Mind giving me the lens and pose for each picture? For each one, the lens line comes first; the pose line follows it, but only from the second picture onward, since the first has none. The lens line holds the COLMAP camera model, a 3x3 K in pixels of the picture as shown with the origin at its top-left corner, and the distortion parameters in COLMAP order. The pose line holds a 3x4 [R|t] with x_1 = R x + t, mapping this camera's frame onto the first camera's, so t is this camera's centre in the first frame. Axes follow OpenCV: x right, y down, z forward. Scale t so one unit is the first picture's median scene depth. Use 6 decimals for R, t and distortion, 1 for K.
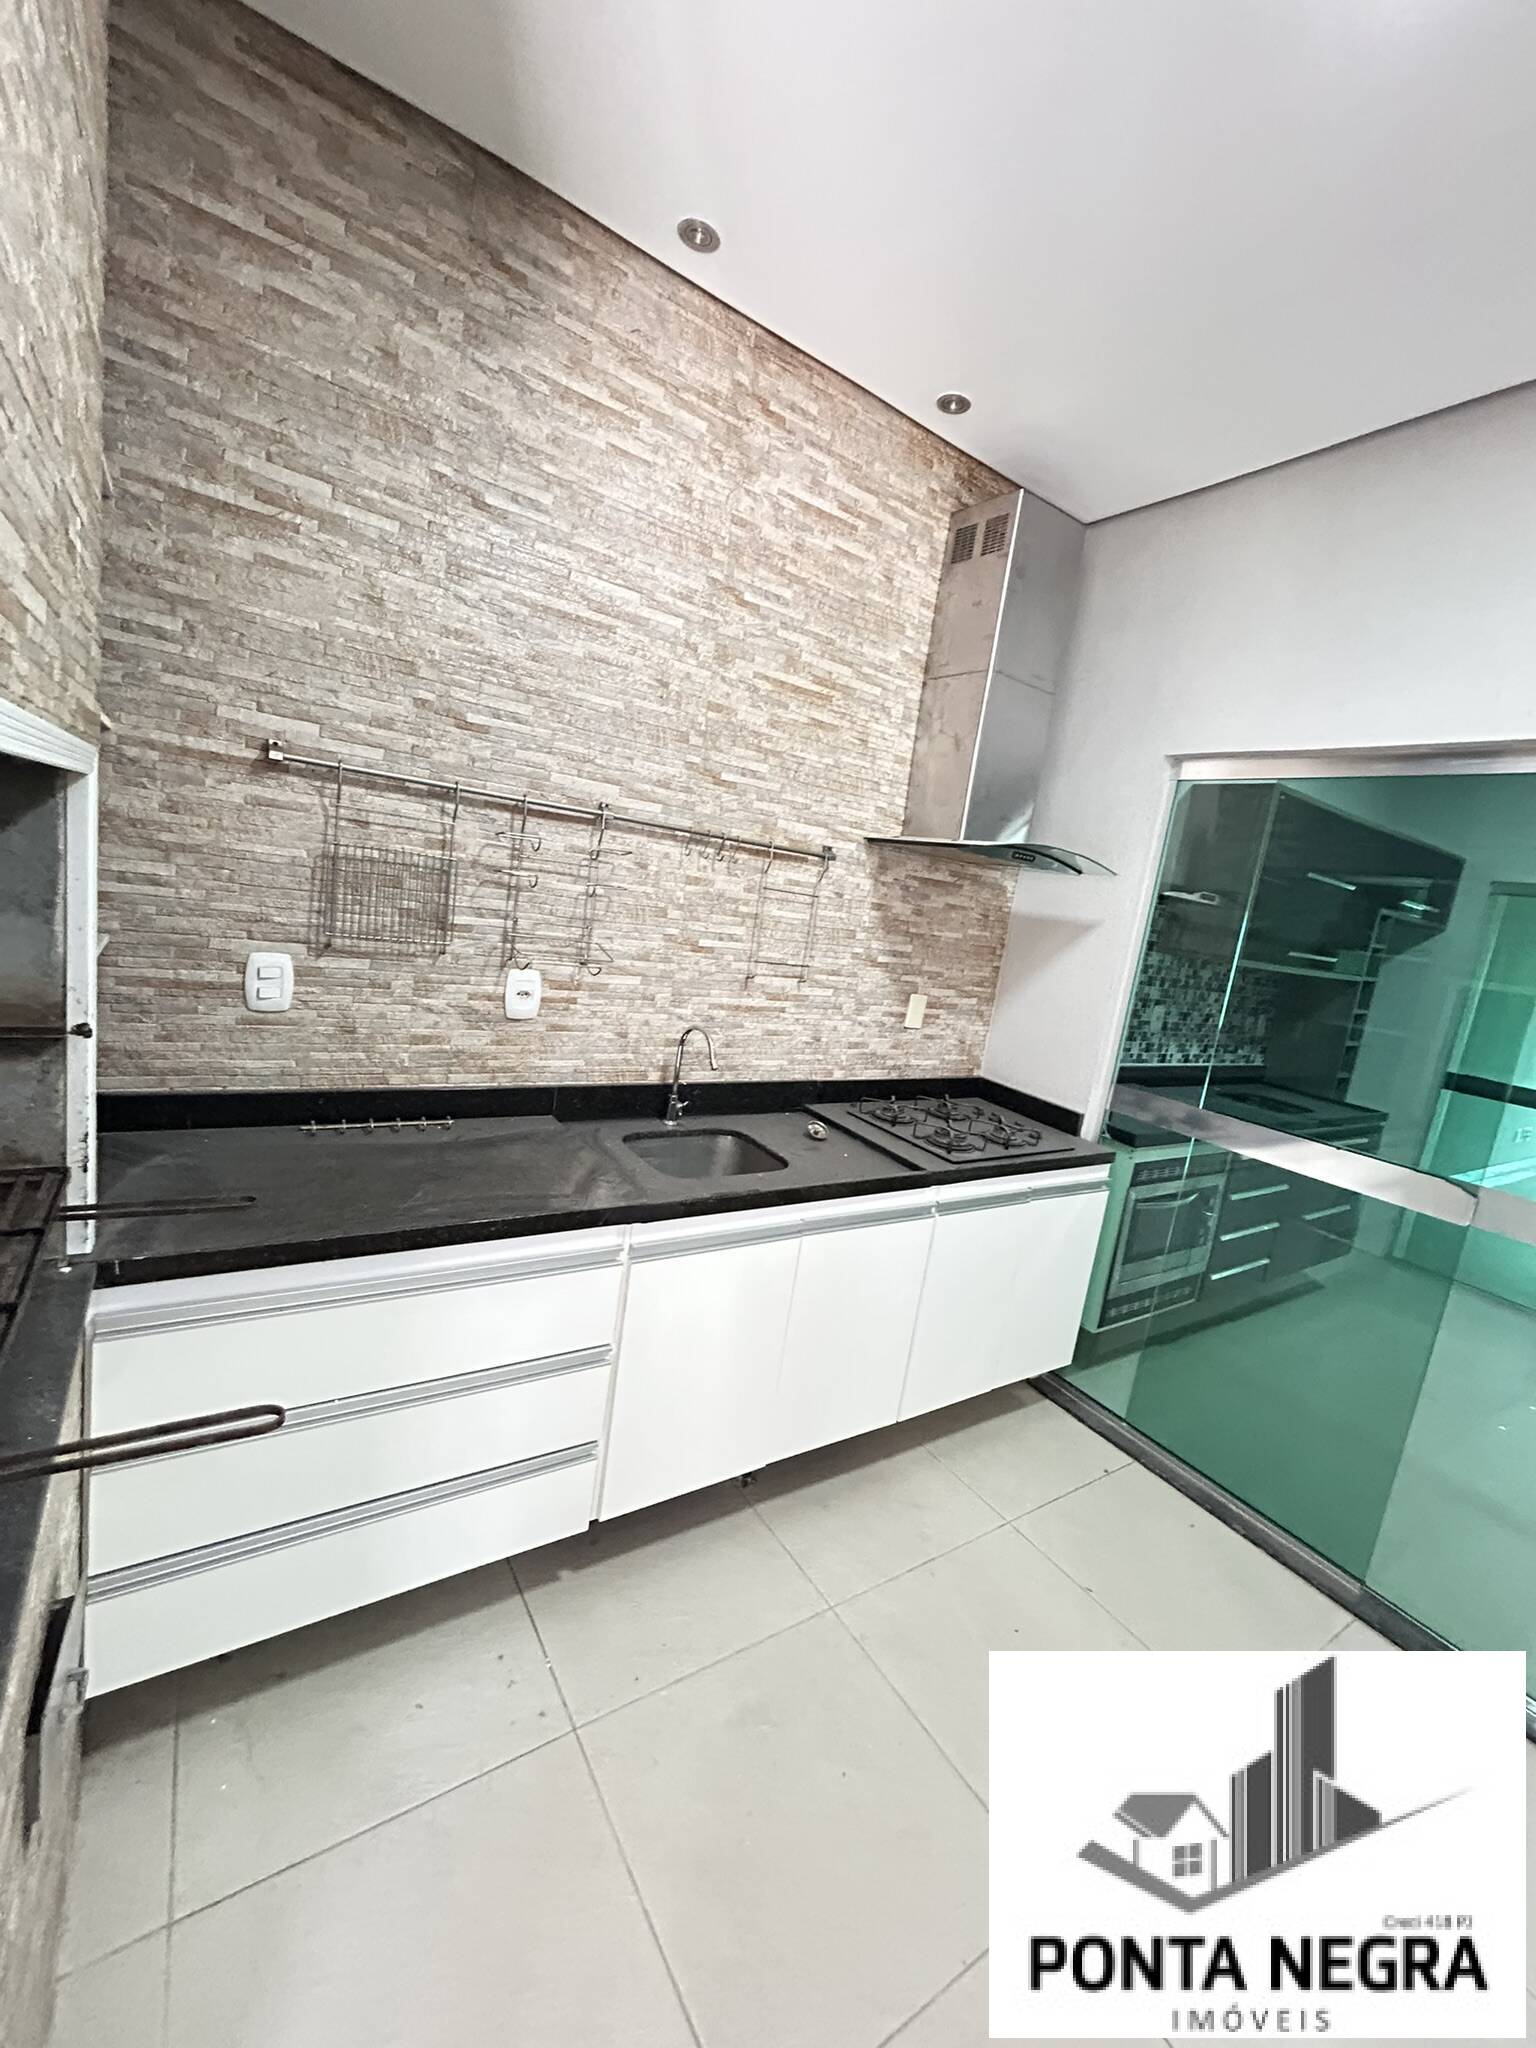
lens RADIAL K [[824.8, 0, 774.5], [0, 824.8, 1026.0], [0, 0, 1]] dist [-0.002097, 0.001974]
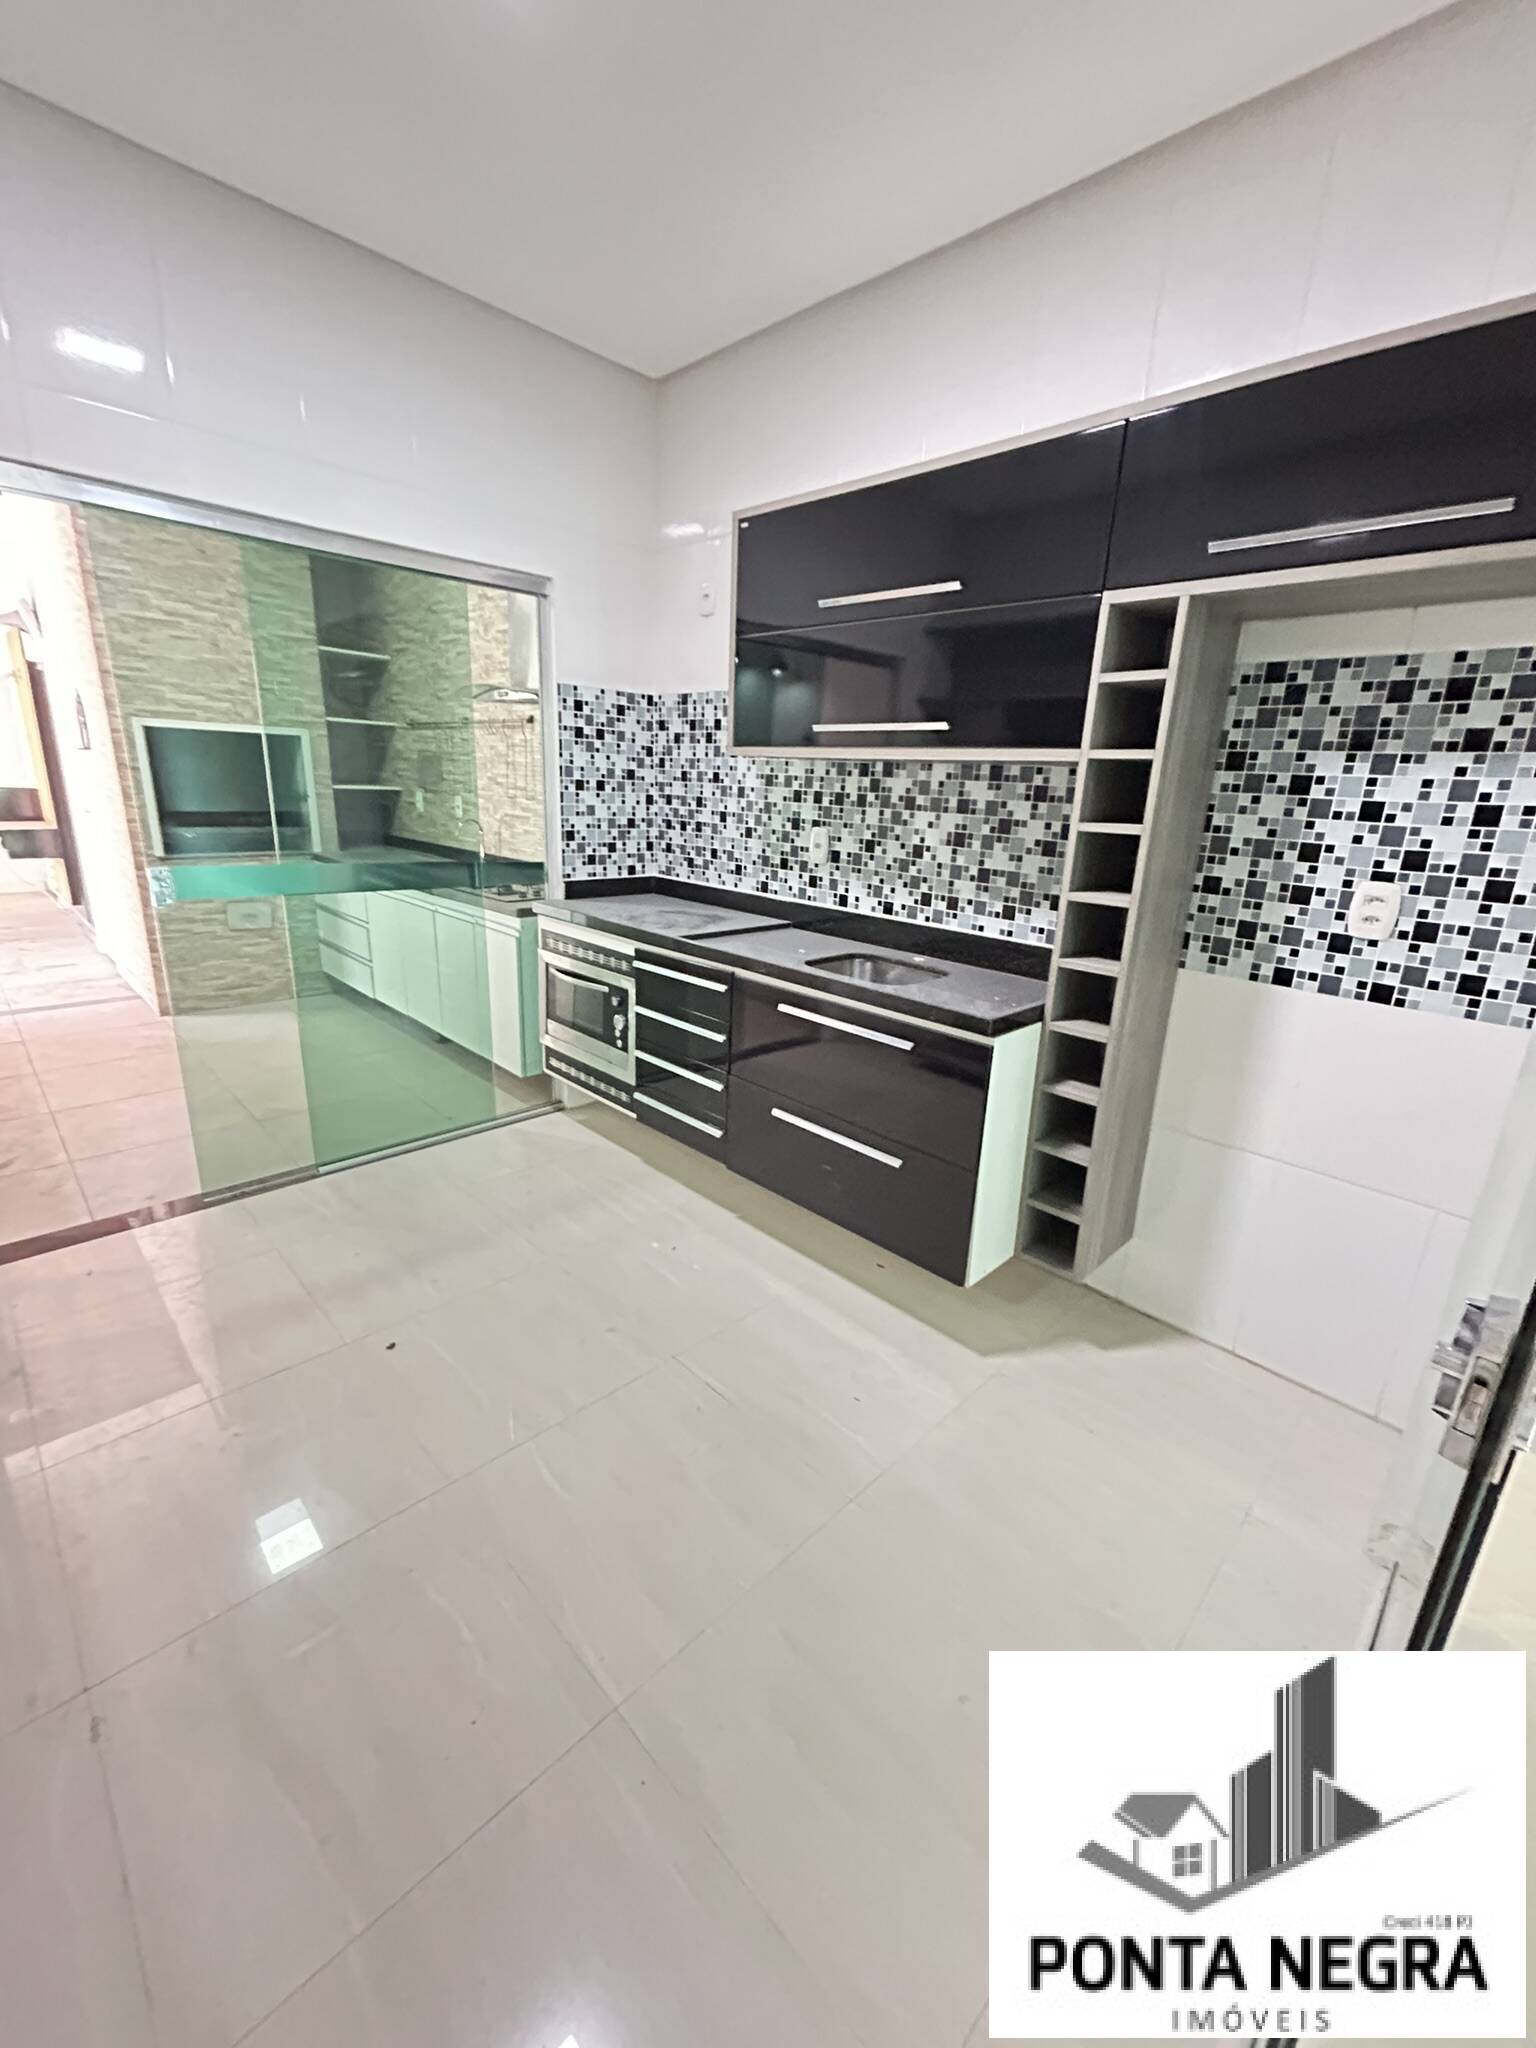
lens RADIAL K [[824.8, 0, 777.5], [0, 824.8, 1025.8], [0, 0, 1]] dist [-0.002097, 0.001974]
pose [[0.200805, 0.148636, -0.968290, 1.694283], [-0.178703, 0.977396, 0.112975, 0.107692], [0.963194, 0.150350, 0.222828, 1.083159]]
